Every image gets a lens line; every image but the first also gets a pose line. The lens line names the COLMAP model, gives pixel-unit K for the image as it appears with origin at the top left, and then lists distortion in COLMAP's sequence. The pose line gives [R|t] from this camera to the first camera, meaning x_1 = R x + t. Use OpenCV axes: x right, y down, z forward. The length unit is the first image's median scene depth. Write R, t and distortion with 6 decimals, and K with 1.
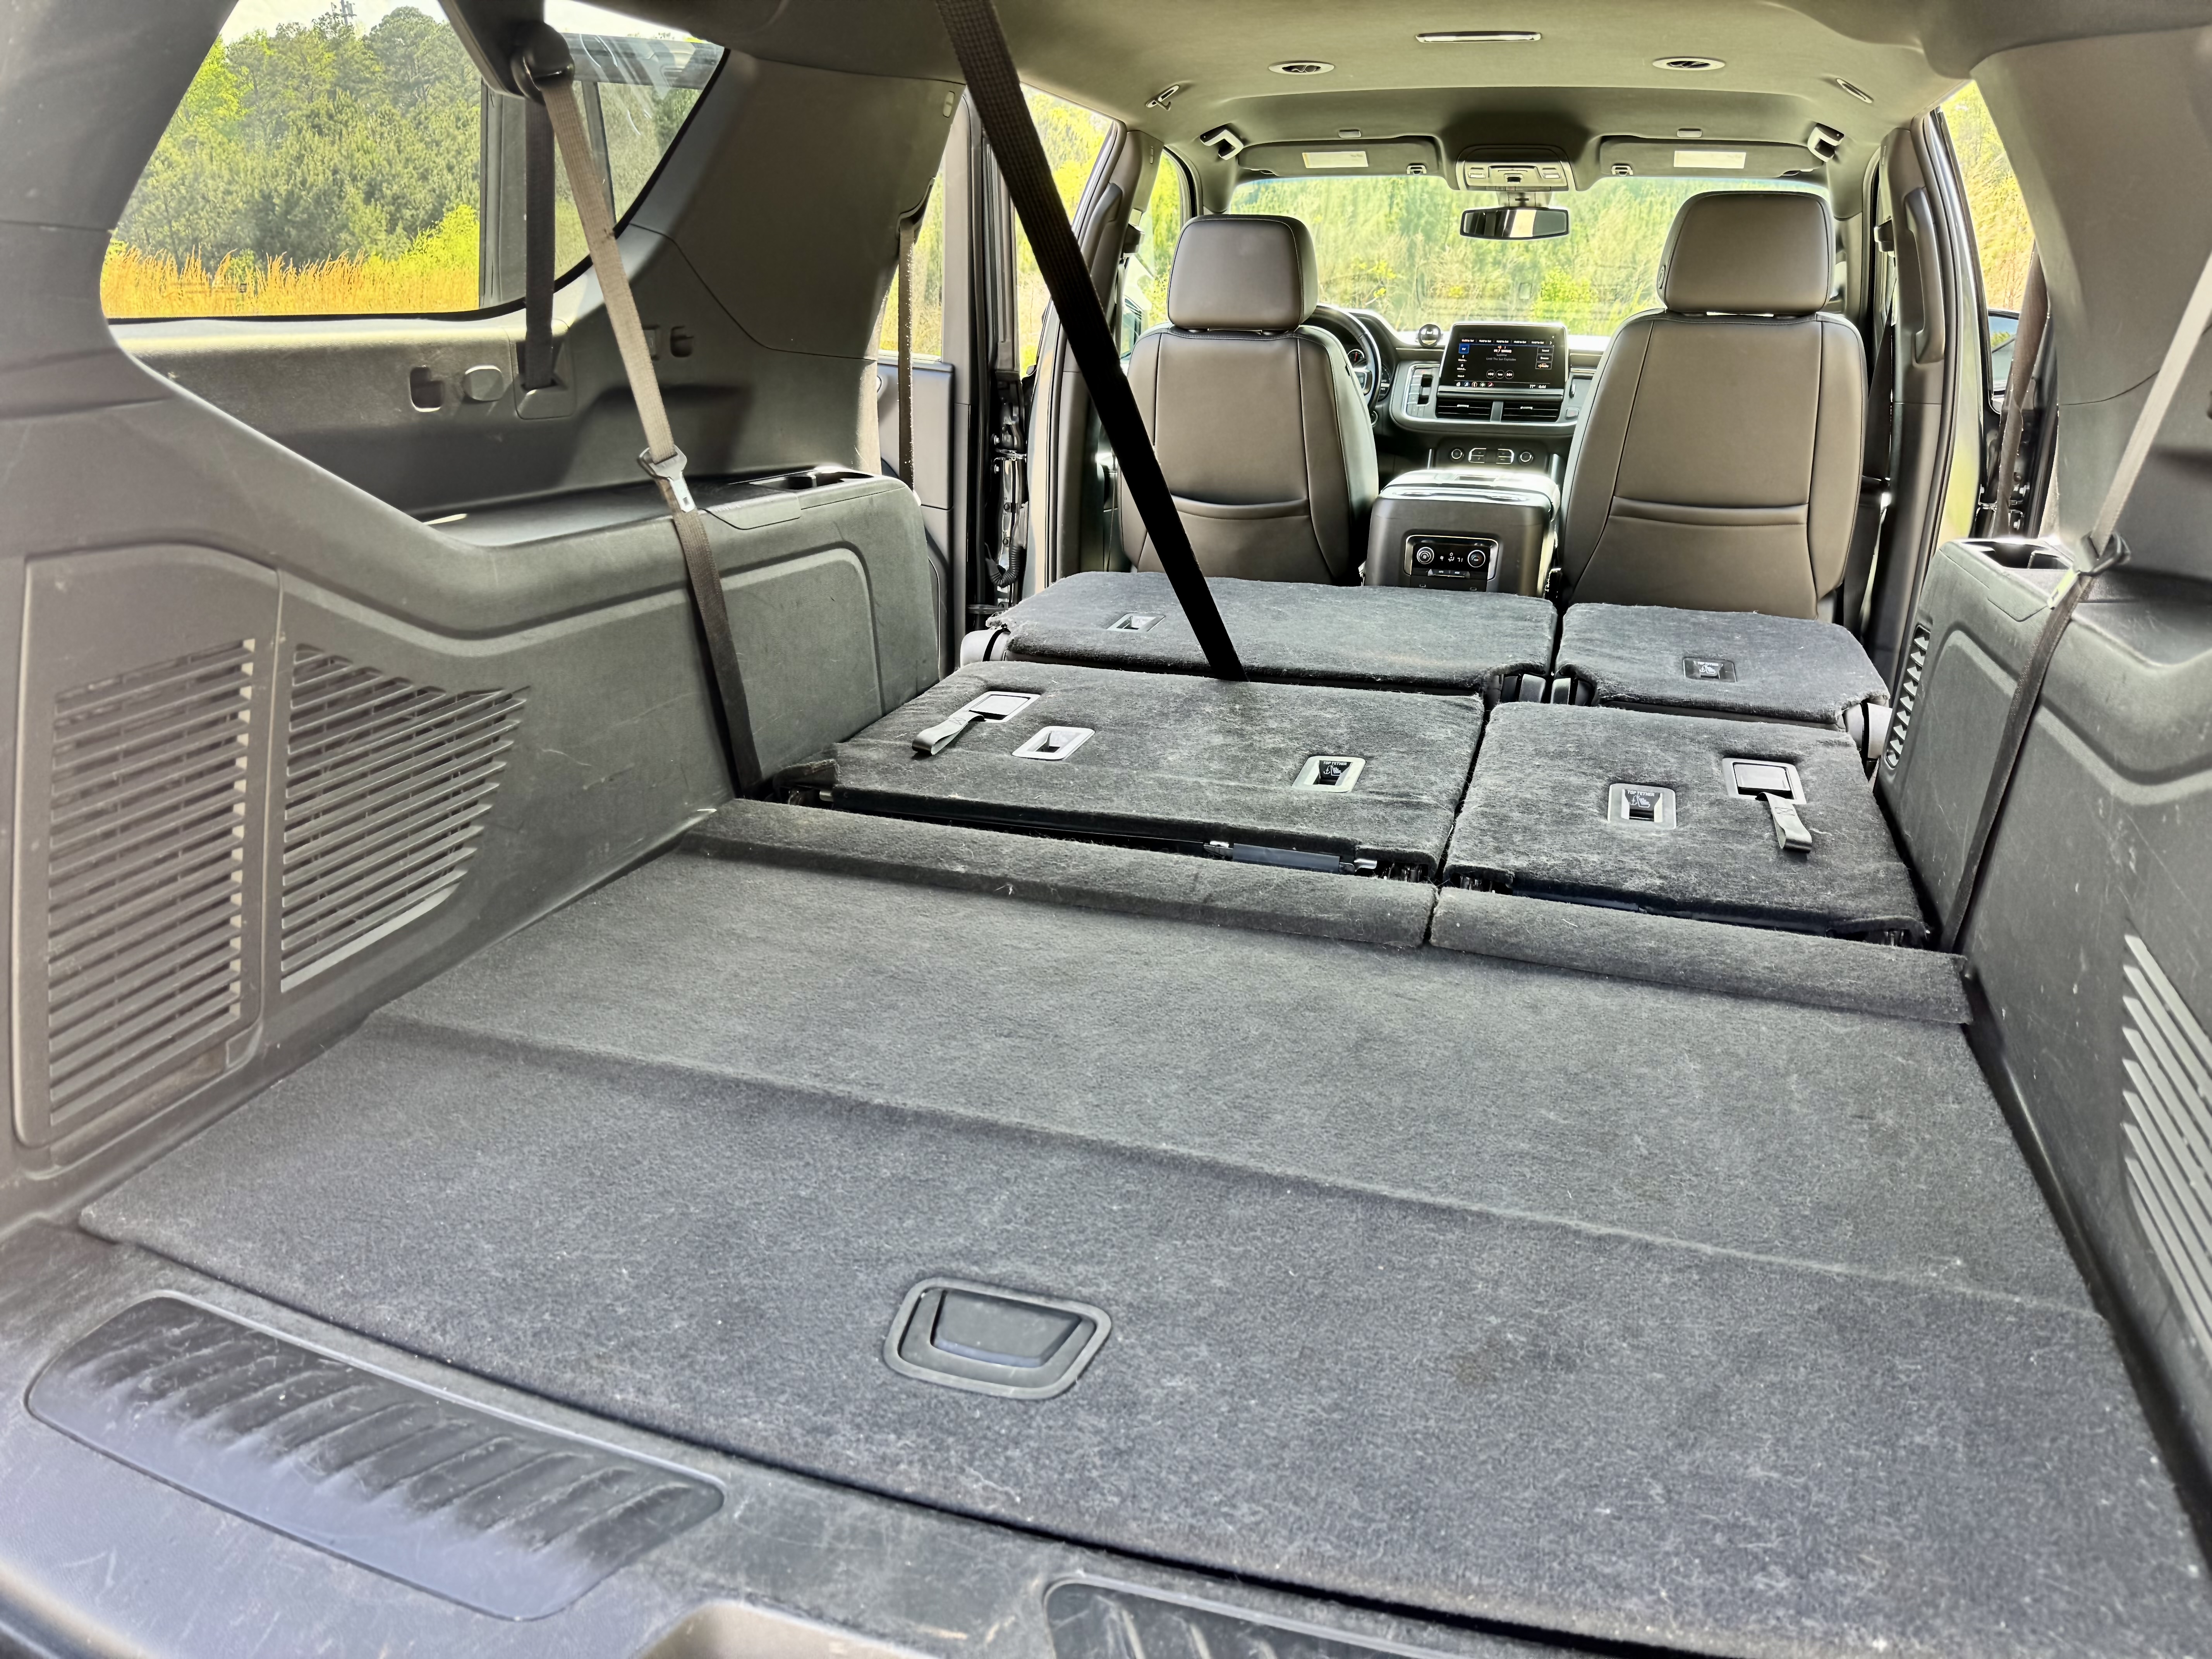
lens RADIAL K [[1569.5, 0, 1114.9], [0, 1569.5, 824.7], [0, 0, 1]] dist [0.057055, -0.043458]
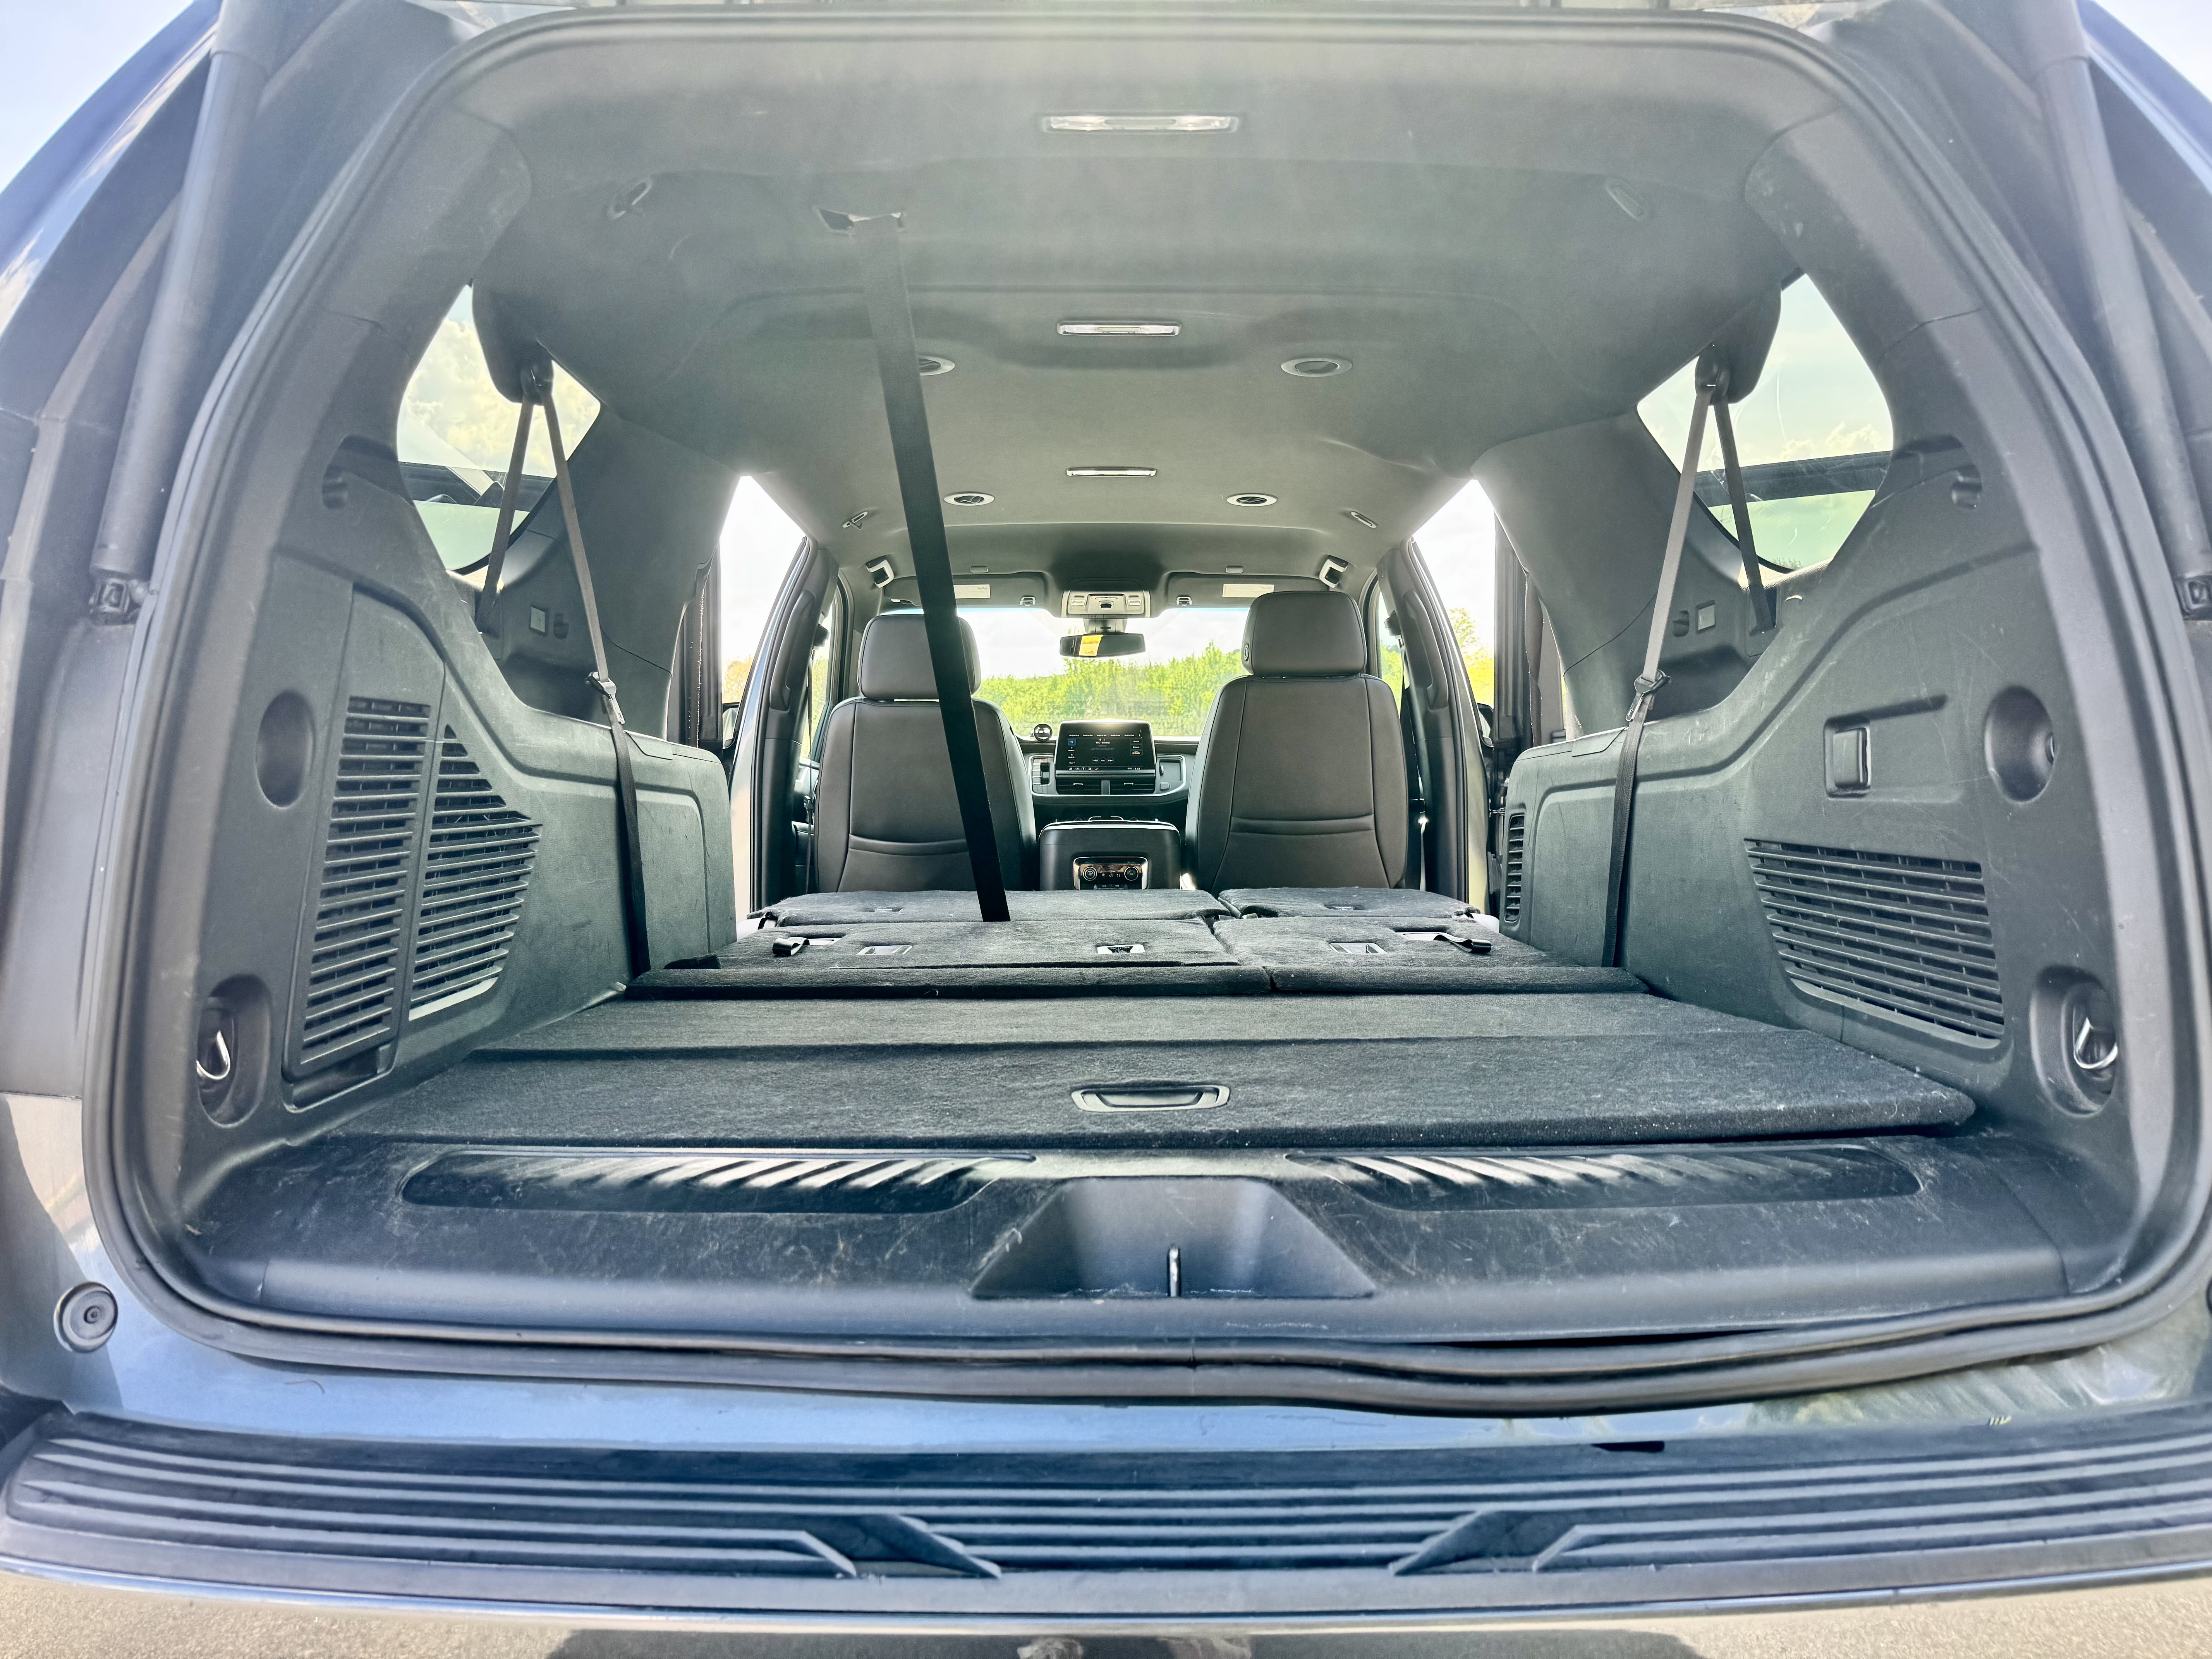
lens RADIAL K [[1569.5, 0, 1097.2], [0, 1569.5, 836.1], [0, 0, 1]] dist [0.057055, -0.043458]
pose [[0.952139, -0.029752, 0.304215, -0.151328], [0.123500, 0.947844, -0.293837, 0.145466], [-0.279606, 0.317344, 0.906153, -0.088822]]
